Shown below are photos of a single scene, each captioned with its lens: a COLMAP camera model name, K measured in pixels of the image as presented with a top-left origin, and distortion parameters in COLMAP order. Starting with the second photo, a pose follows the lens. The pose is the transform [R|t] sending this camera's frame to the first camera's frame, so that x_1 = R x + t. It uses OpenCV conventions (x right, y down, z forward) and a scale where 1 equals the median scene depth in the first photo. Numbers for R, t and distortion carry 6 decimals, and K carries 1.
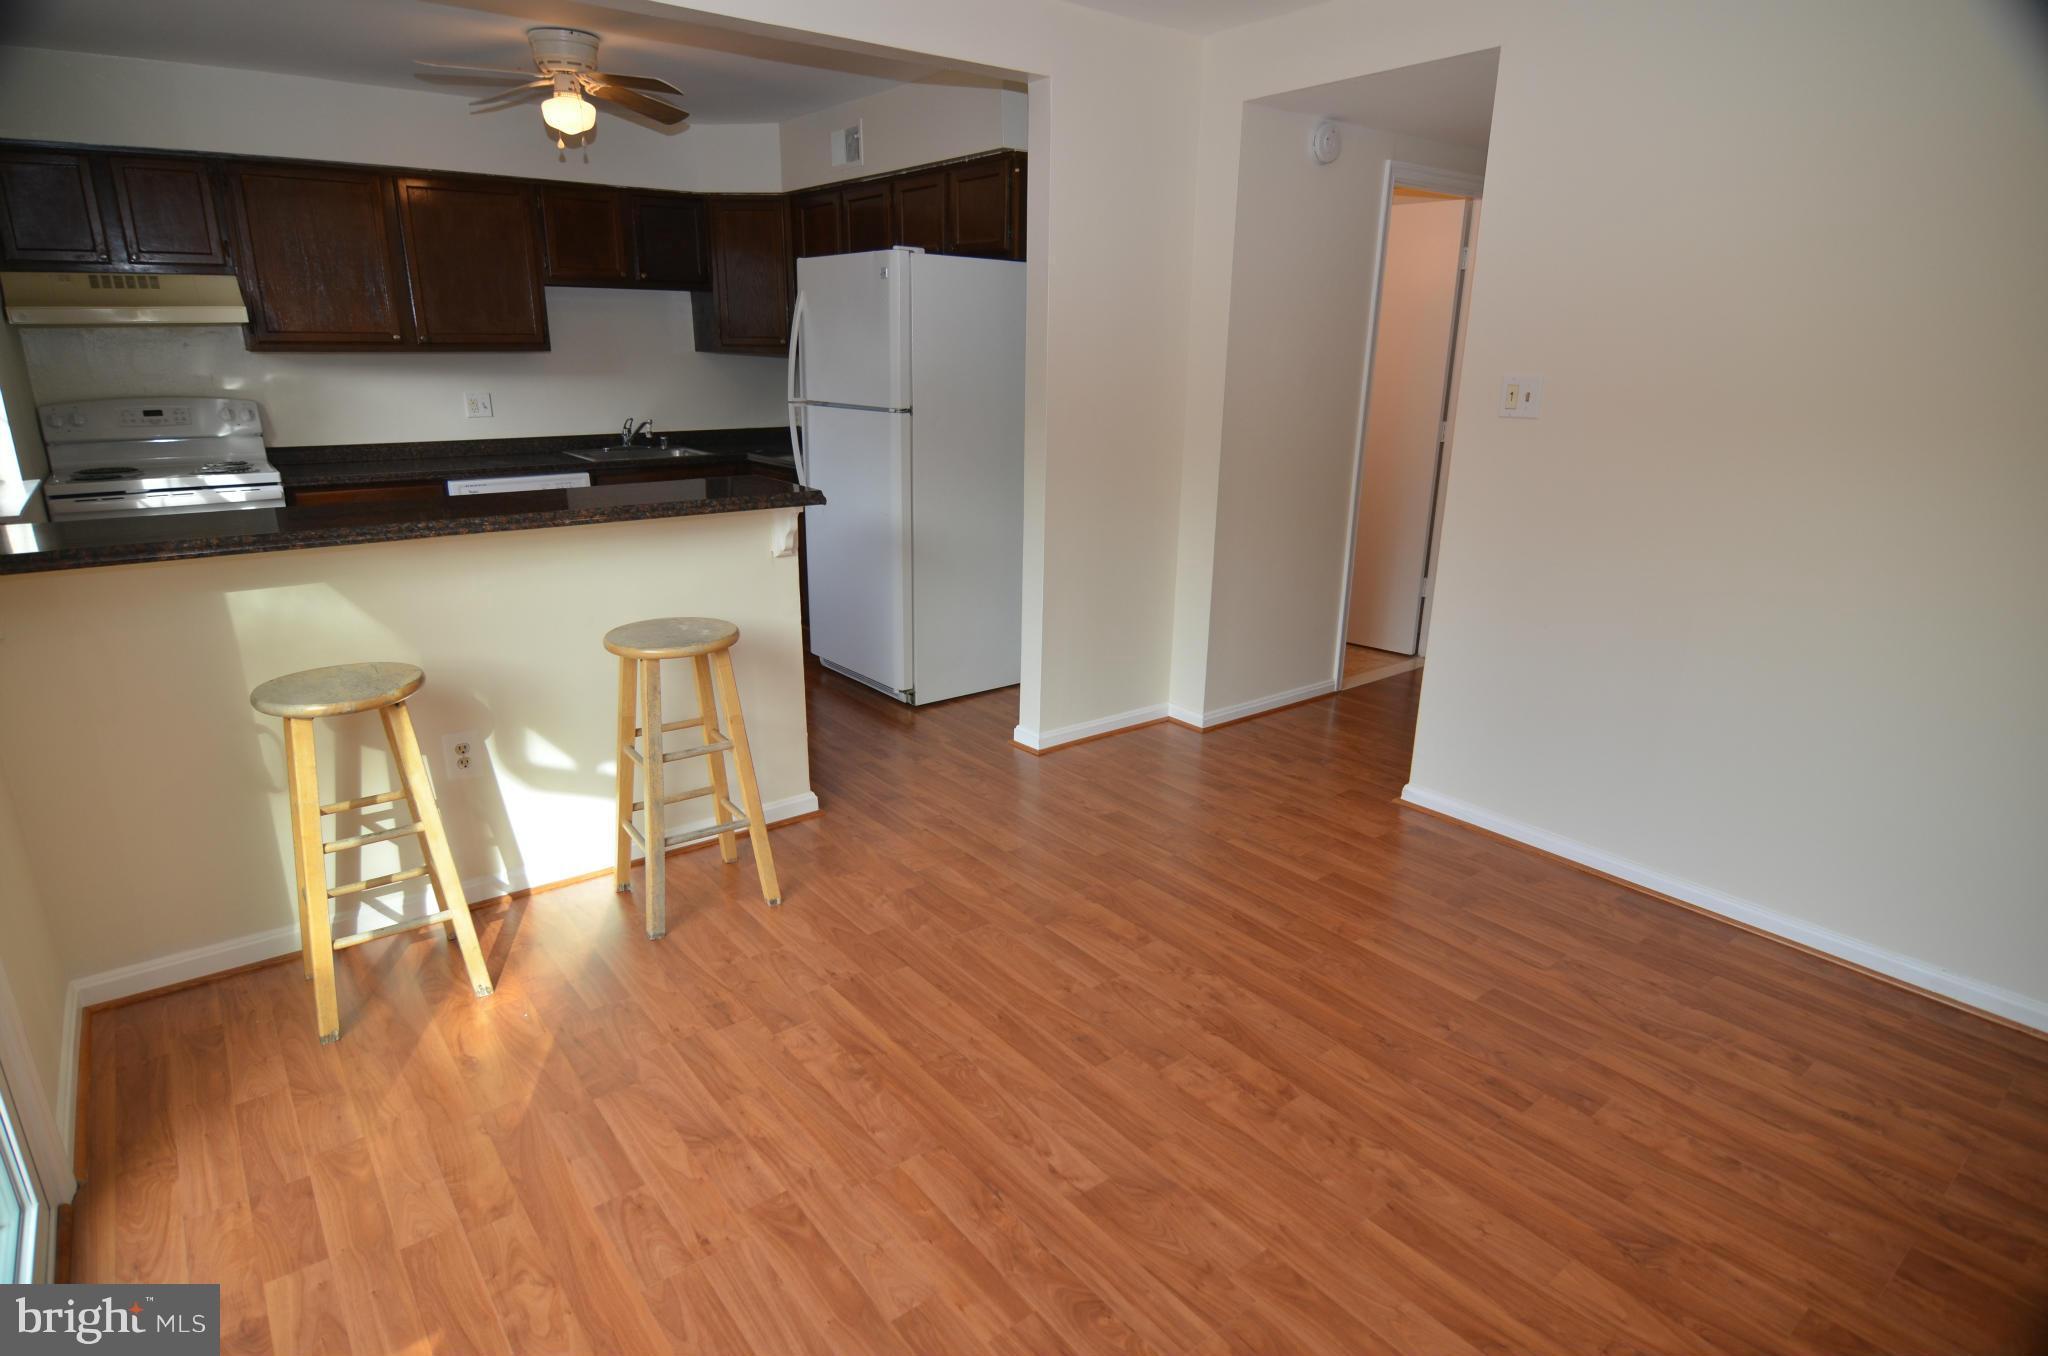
lens RADIAL K [[1097.0, 0, 1016.8], [0, 1097.0, 695.6], [0, 0, 1]] dist [-0.004538, -0.013392]
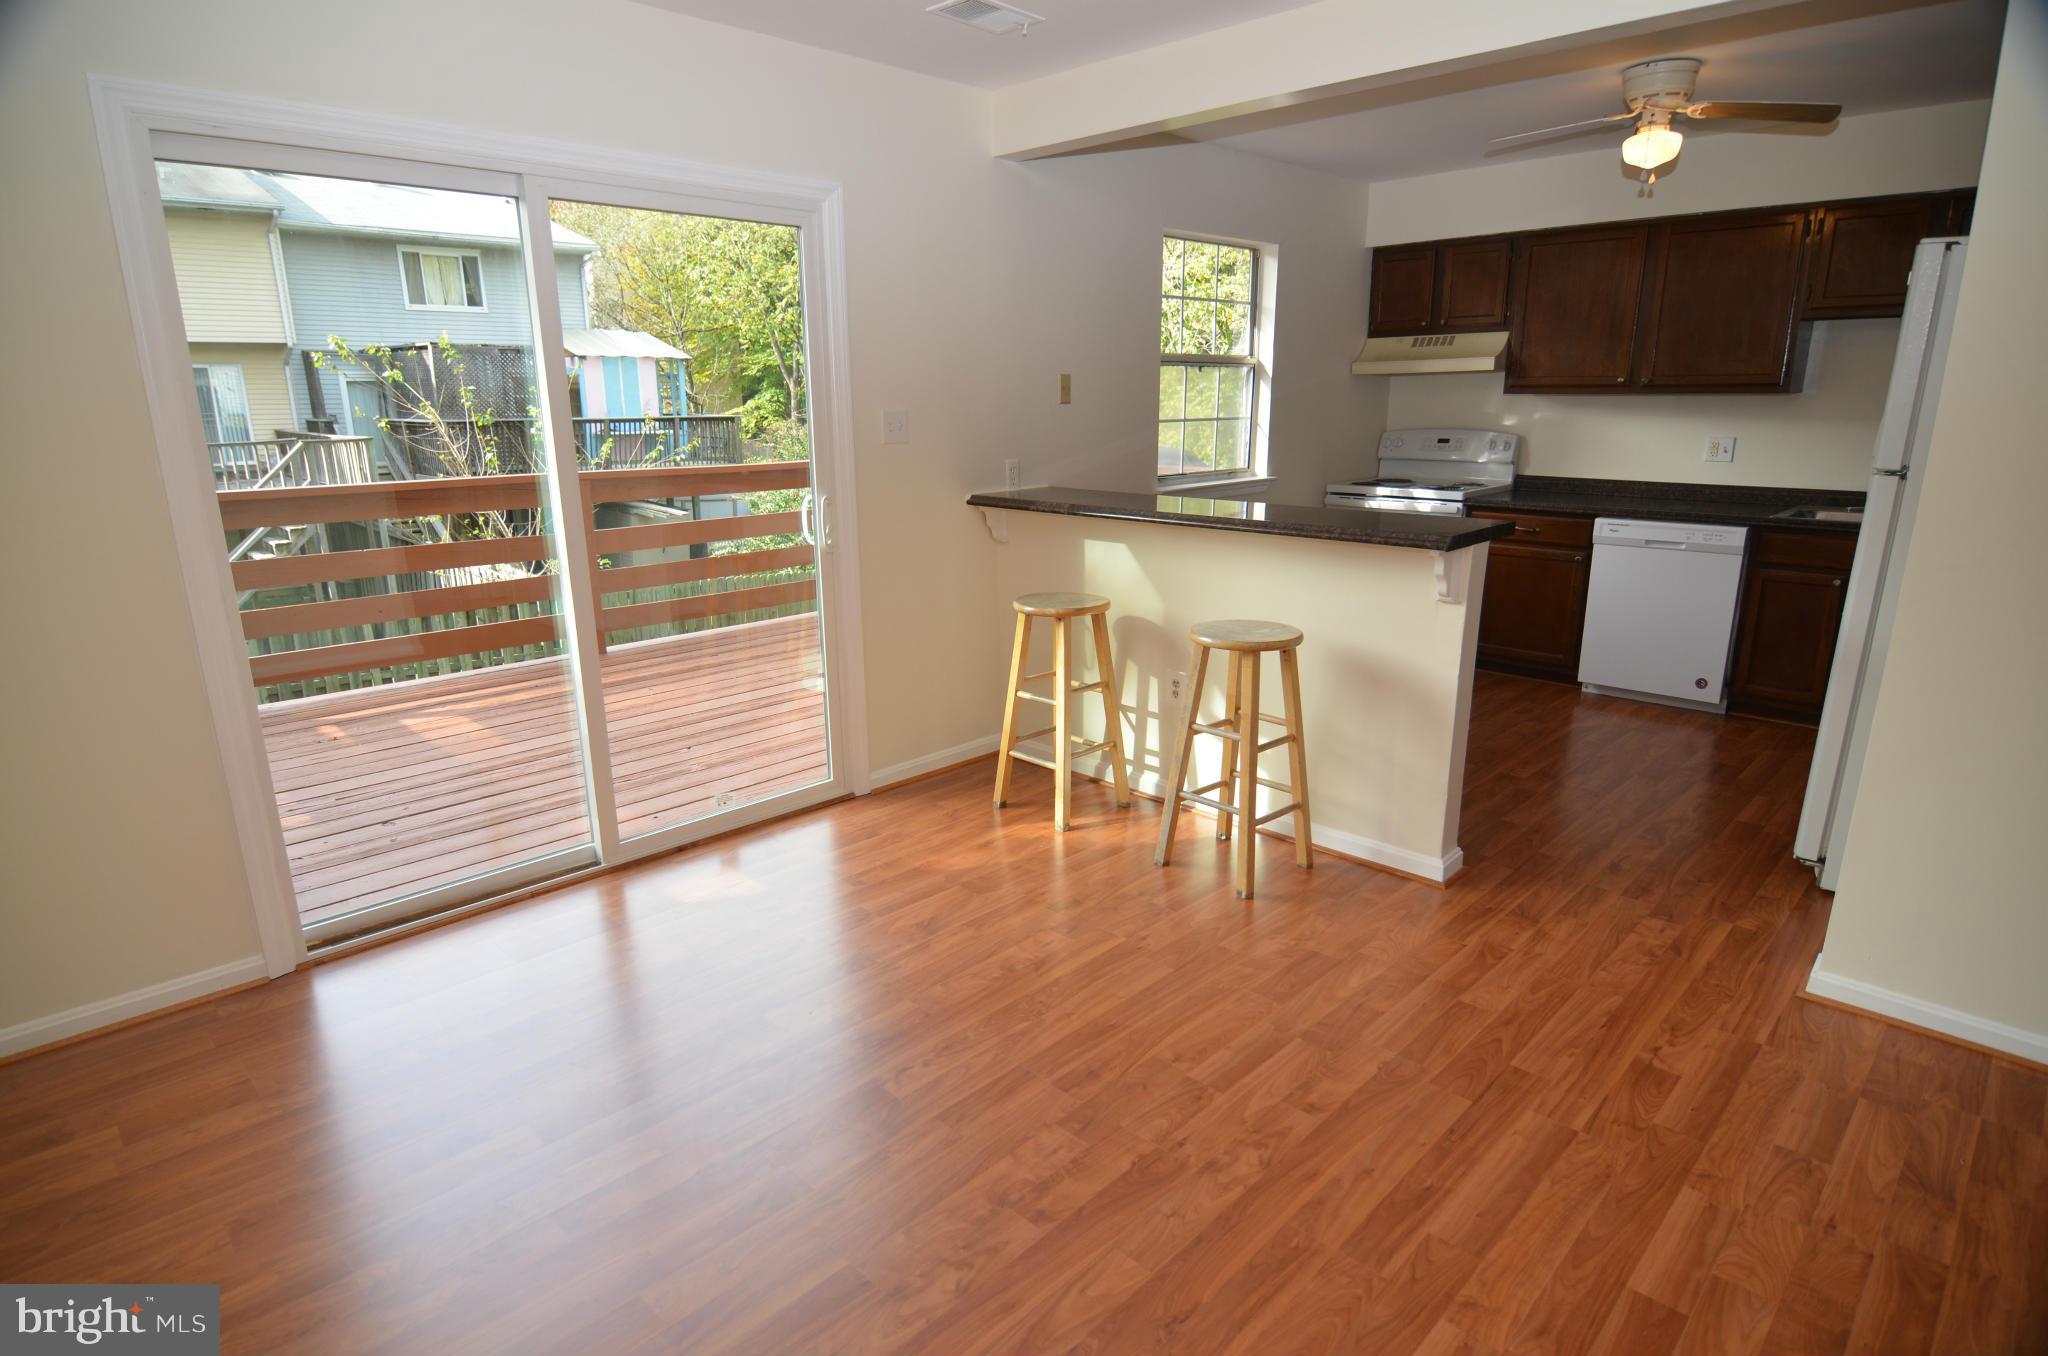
lens RADIAL K [[1097.0, 0, 1016.8], [0, 1097.0, 695.6], [0, 0, 1]] dist [-0.004538, -0.013392]
pose [[0.127378, 0.252759, -0.959108, 0.526430], [-0.291217, 0.933896, 0.207438, -0.109879], [0.948139, 0.252886, 0.192565, 0.379936]]
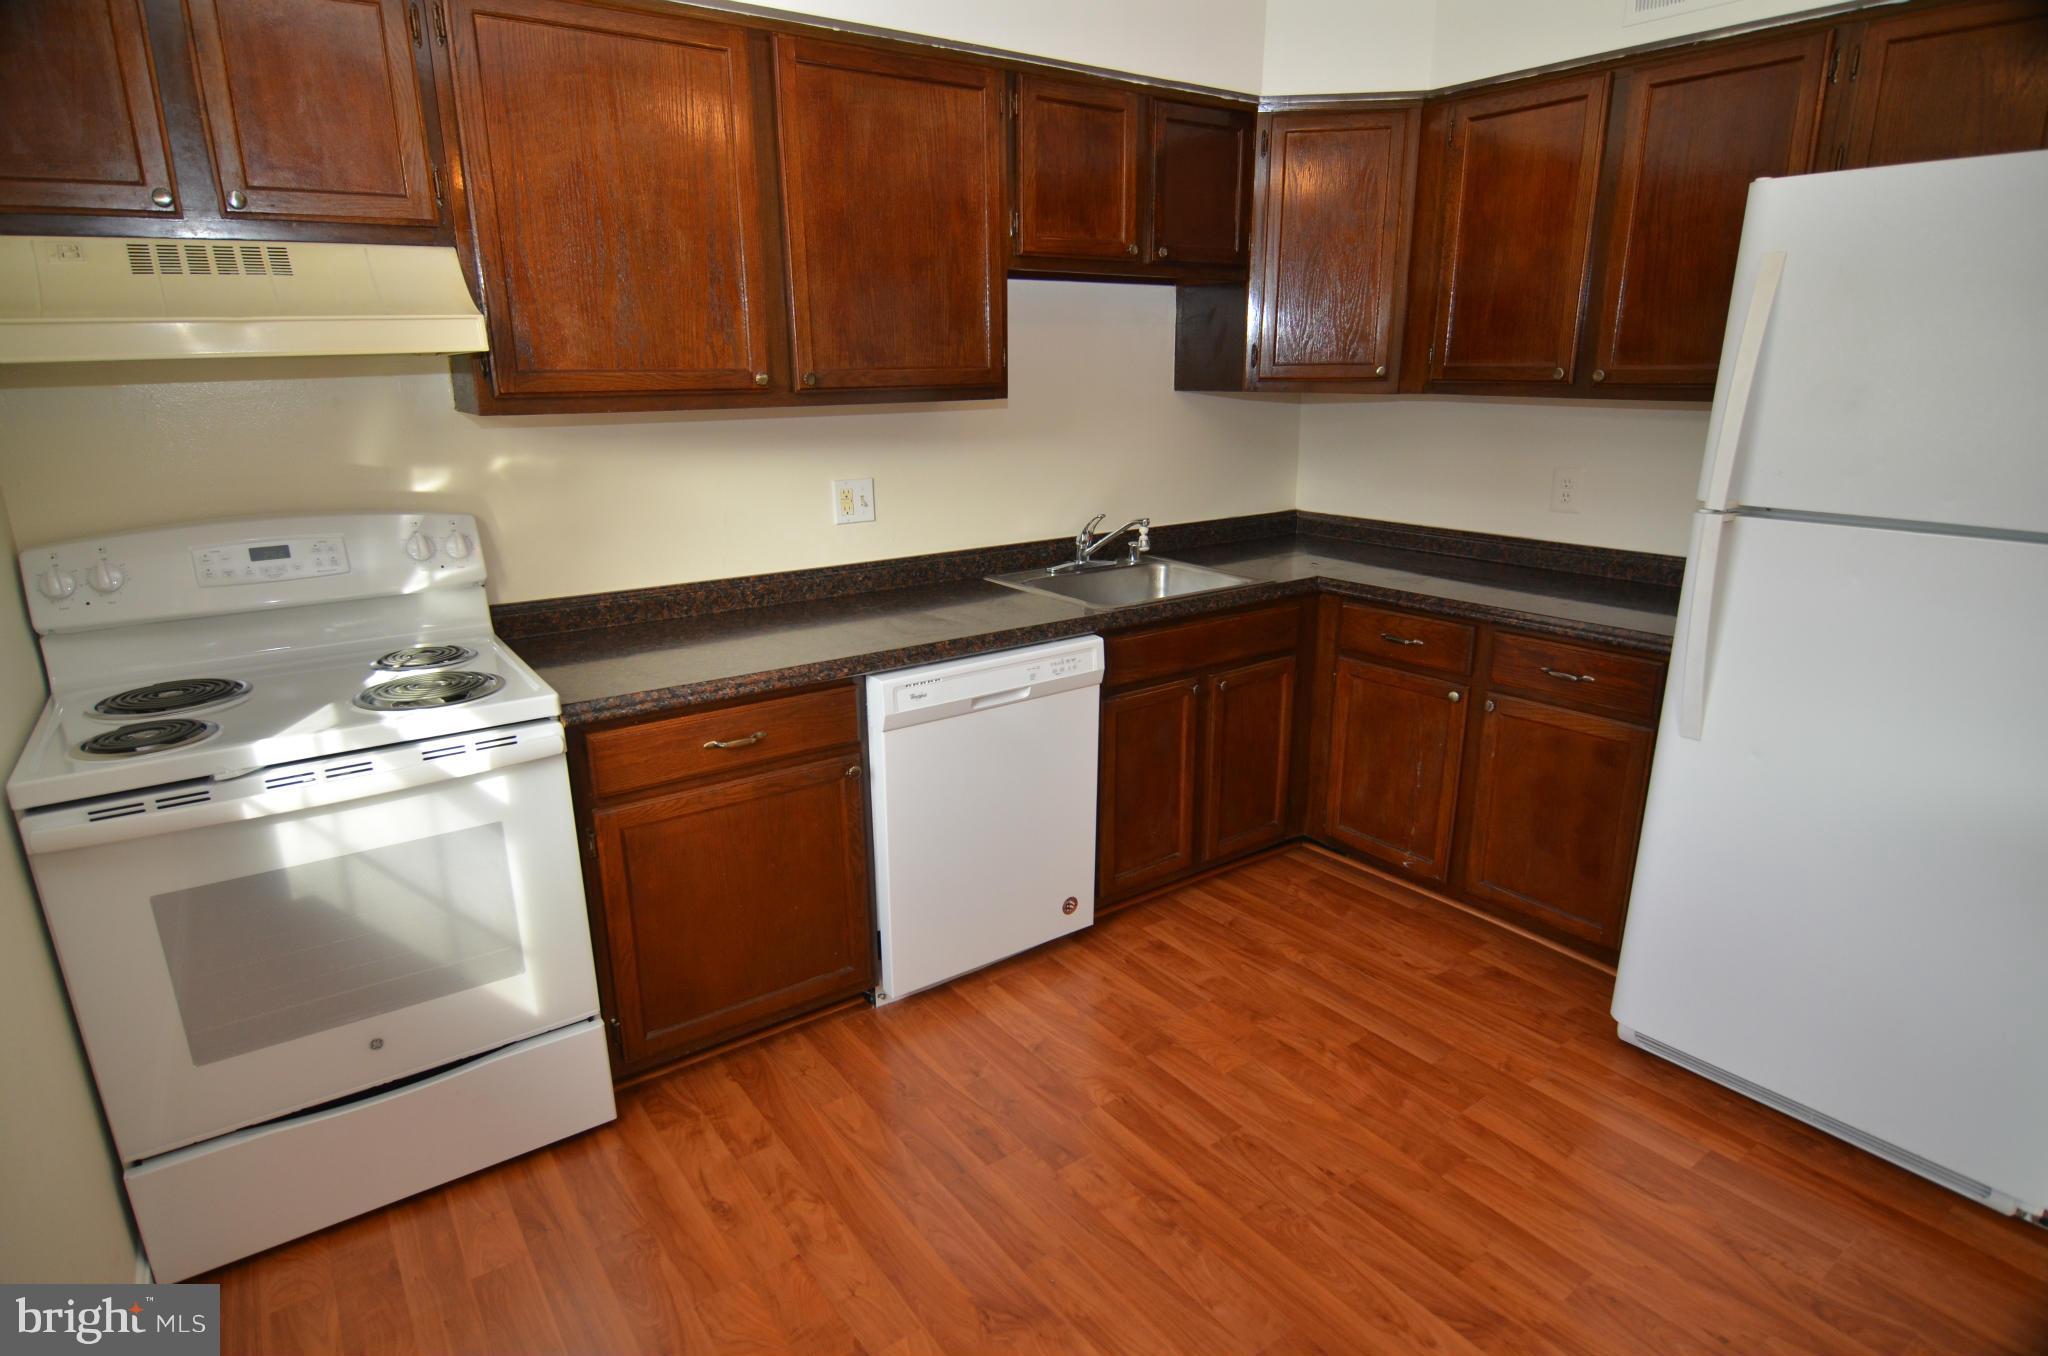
lens RADIAL K [[1097.0, 0, 1016.8], [0, 1097.0, 695.6], [0, 0, 1]] dist [-0.004538, -0.013392]
pose [[0.998799, -0.008671, -0.048224, -0.510810], [0.007750, 0.999785, -0.019253, -0.209965], [0.048380, 0.018856, 0.998651, 0.619393]]
